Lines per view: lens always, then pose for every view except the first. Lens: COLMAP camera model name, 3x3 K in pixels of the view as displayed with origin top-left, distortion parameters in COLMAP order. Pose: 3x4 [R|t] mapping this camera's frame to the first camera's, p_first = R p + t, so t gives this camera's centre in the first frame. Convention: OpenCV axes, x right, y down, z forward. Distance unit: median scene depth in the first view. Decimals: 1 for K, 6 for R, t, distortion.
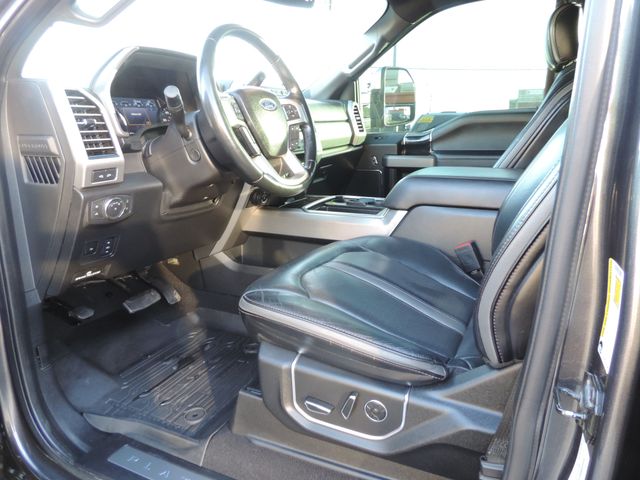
lens RADIAL K [[456.8, 0, 317.0], [0, 456.8, 235.3], [0, 0, 1]] dist [-0.019367, 0.000900]
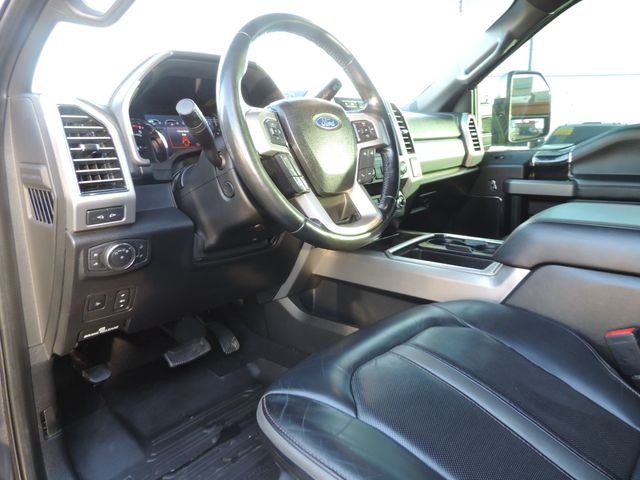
lens RADIAL K [[456.8, 0, 317.0], [0, 456.8, 235.3], [0, 0, 1]] dist [-0.019367, 0.000900]
pose [[0.966490, 0.049671, -0.251851, 0.060021], [-0.056239, 0.998238, -0.018946, -0.079989], [0.250466, 0.032475, 0.967581, 0.262392]]
